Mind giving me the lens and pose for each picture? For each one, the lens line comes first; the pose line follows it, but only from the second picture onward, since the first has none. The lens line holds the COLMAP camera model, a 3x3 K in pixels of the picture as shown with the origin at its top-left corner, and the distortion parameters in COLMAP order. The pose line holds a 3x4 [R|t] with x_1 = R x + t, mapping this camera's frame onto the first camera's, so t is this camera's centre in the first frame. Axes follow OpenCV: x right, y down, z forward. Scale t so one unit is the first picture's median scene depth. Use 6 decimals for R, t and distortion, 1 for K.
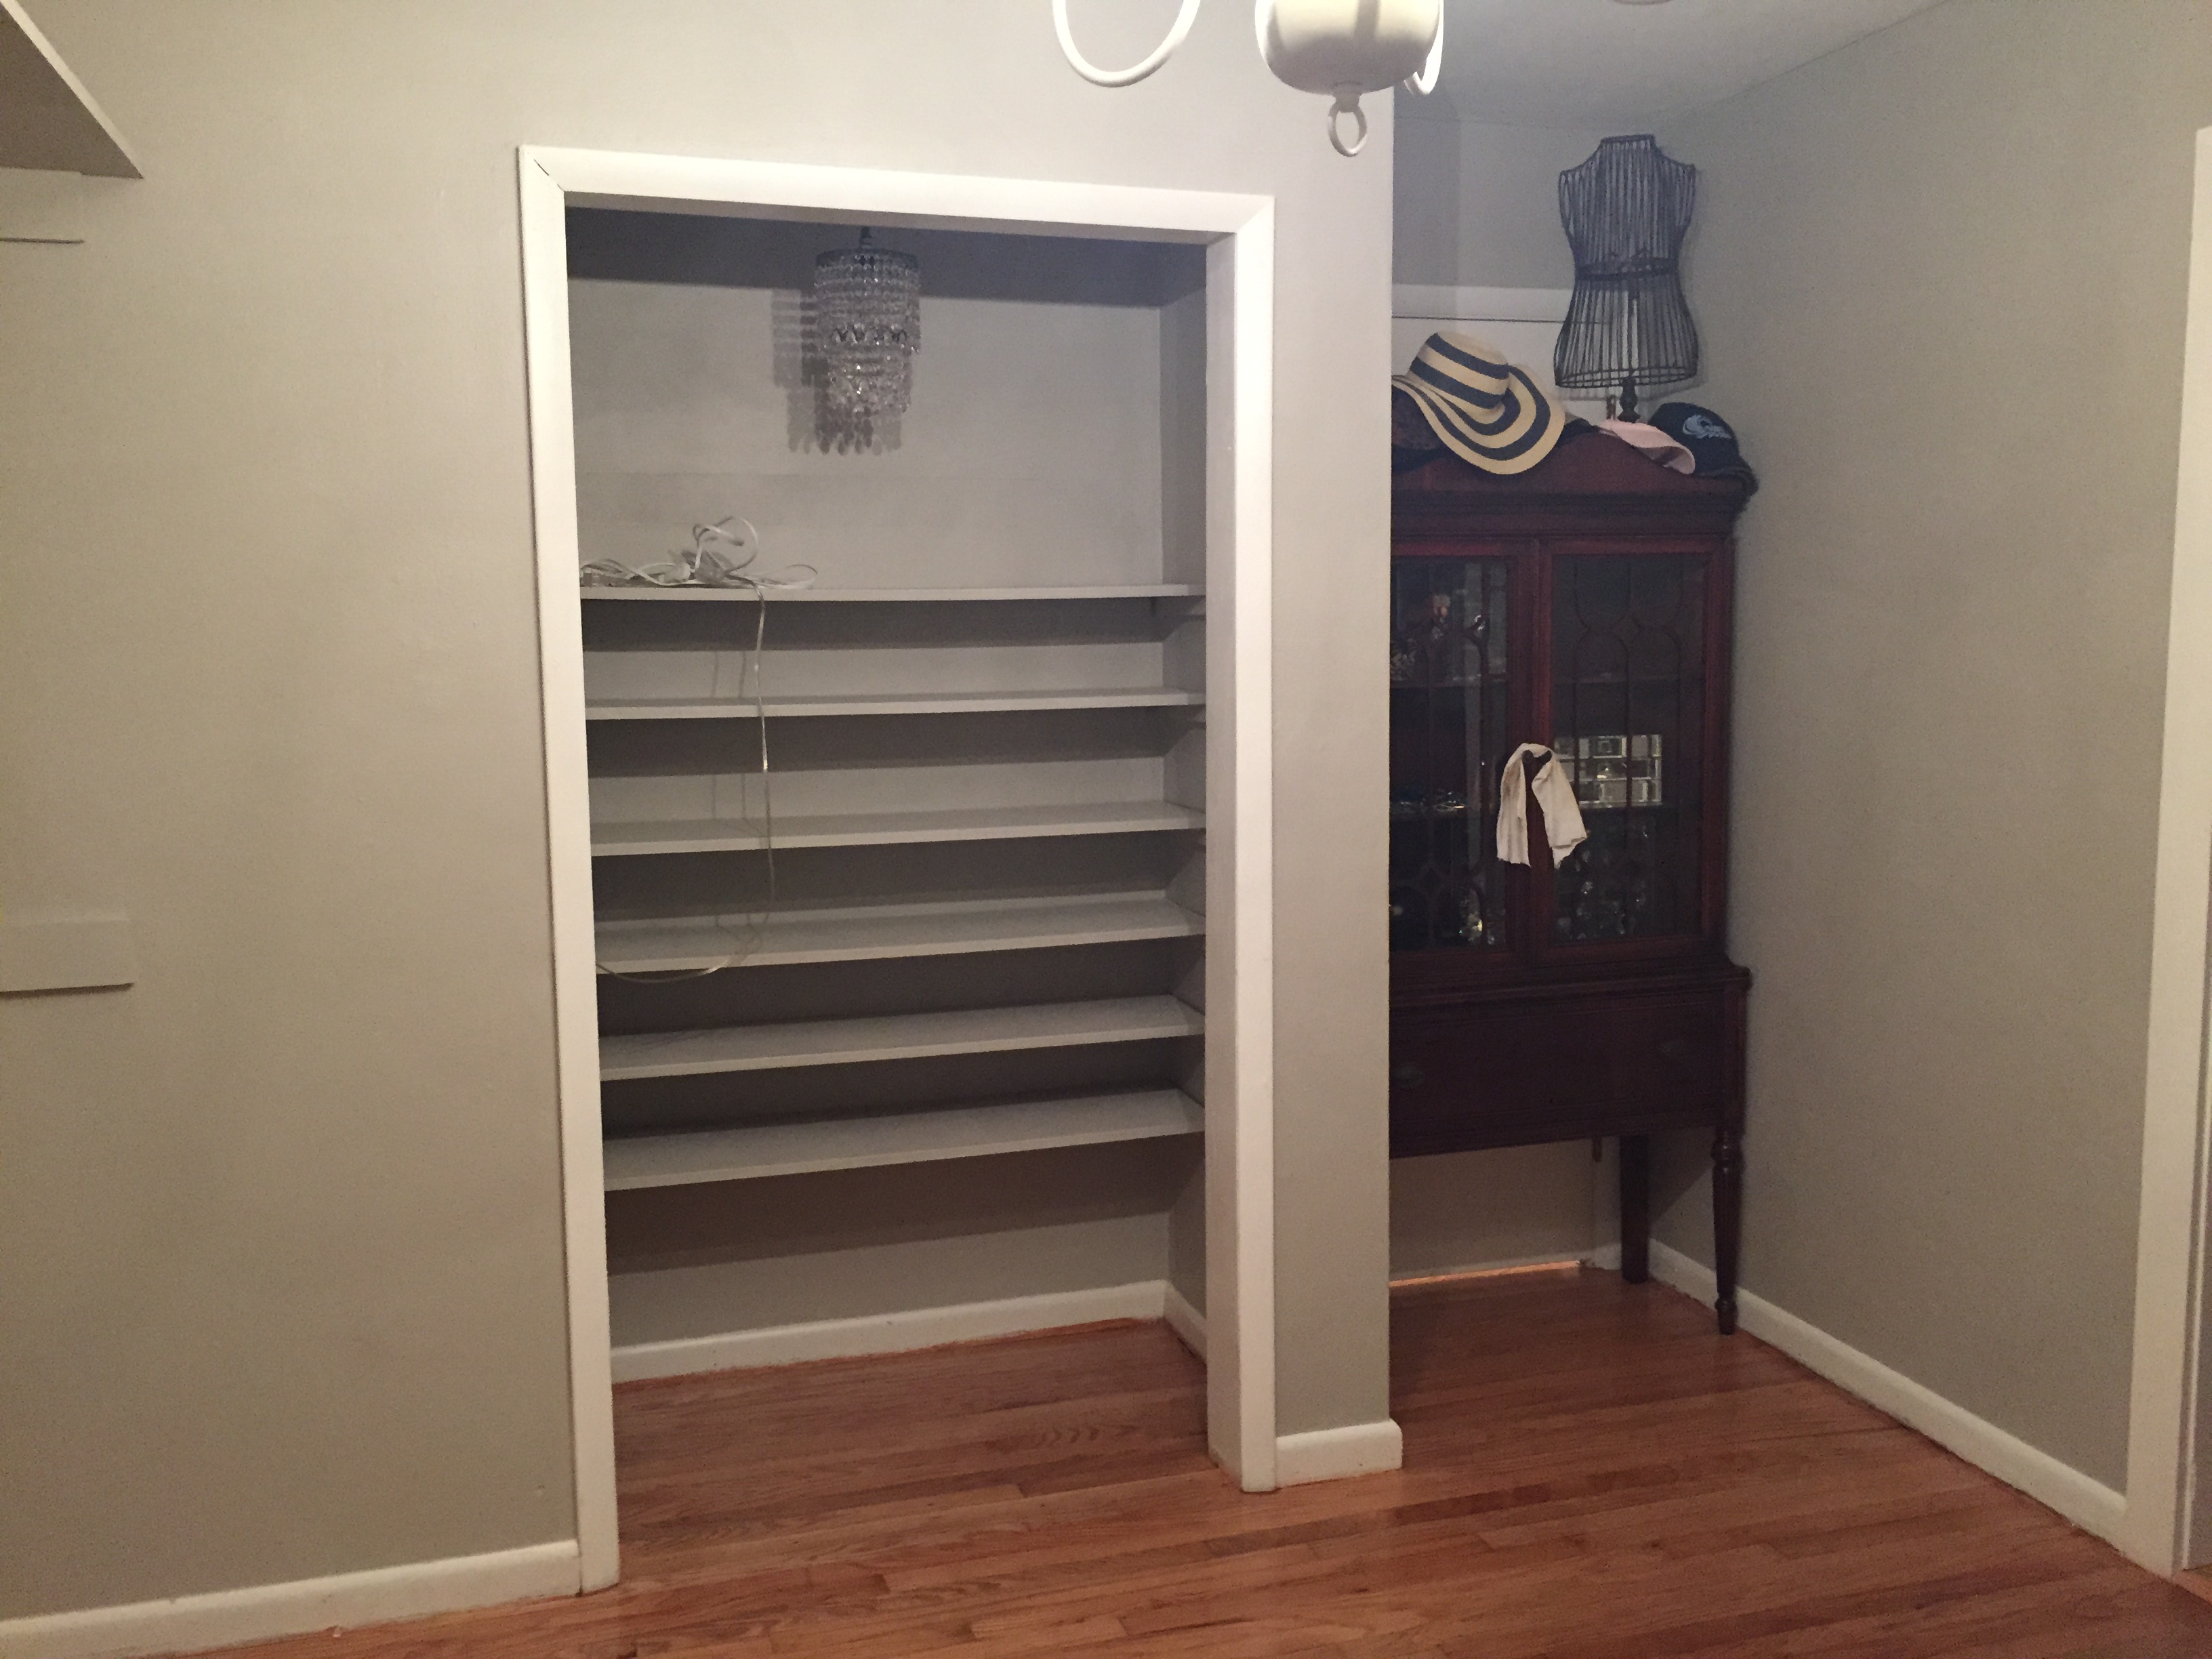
lens RADIAL K [[1865.1, 0, 1106.0], [0, 1865.1, 829.5], [0, 0, 1]] dist [0.070453, -0.094336]
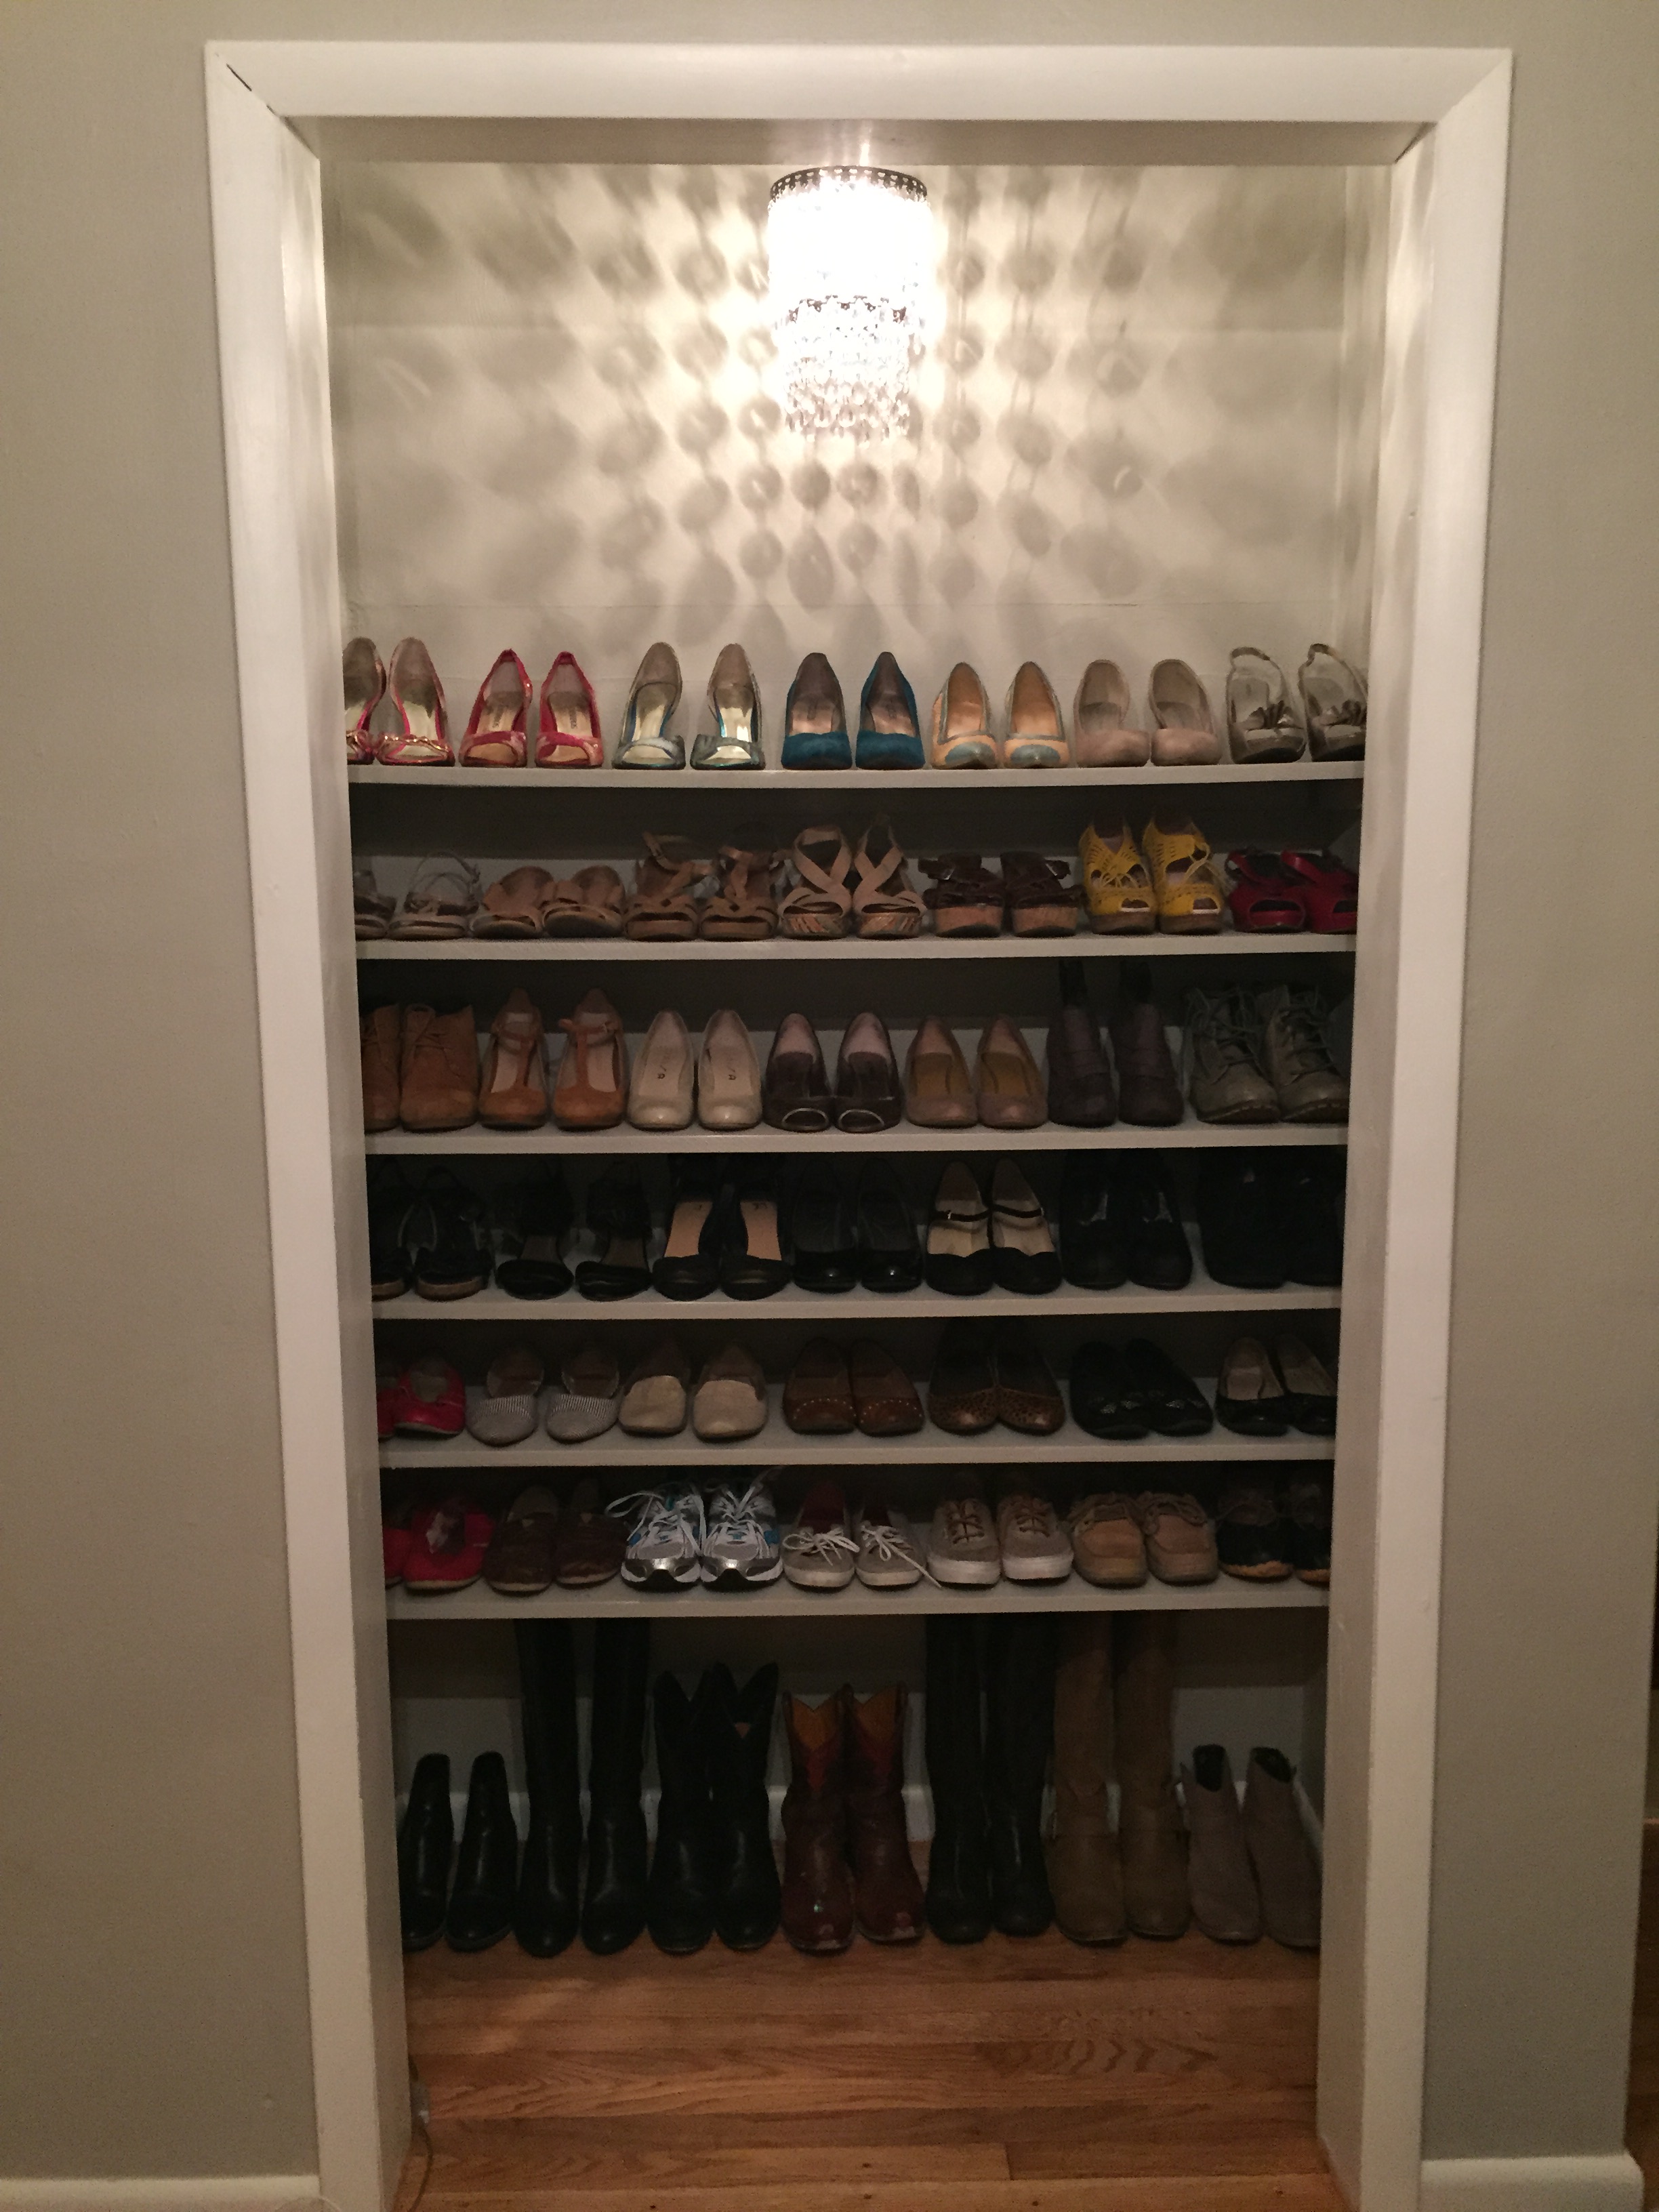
lens RADIAL K [[1865.1, 0, 839.3], [0, 1865.1, 1116.6], [0, 0, 1]] dist [0.070453, -0.094336]
pose [[0.961091, 0.048337, -0.271971, 0.058379], [-0.038473, 0.998398, 0.041489, -0.035735], [0.273541, -0.029411, 0.961411, 0.358665]]
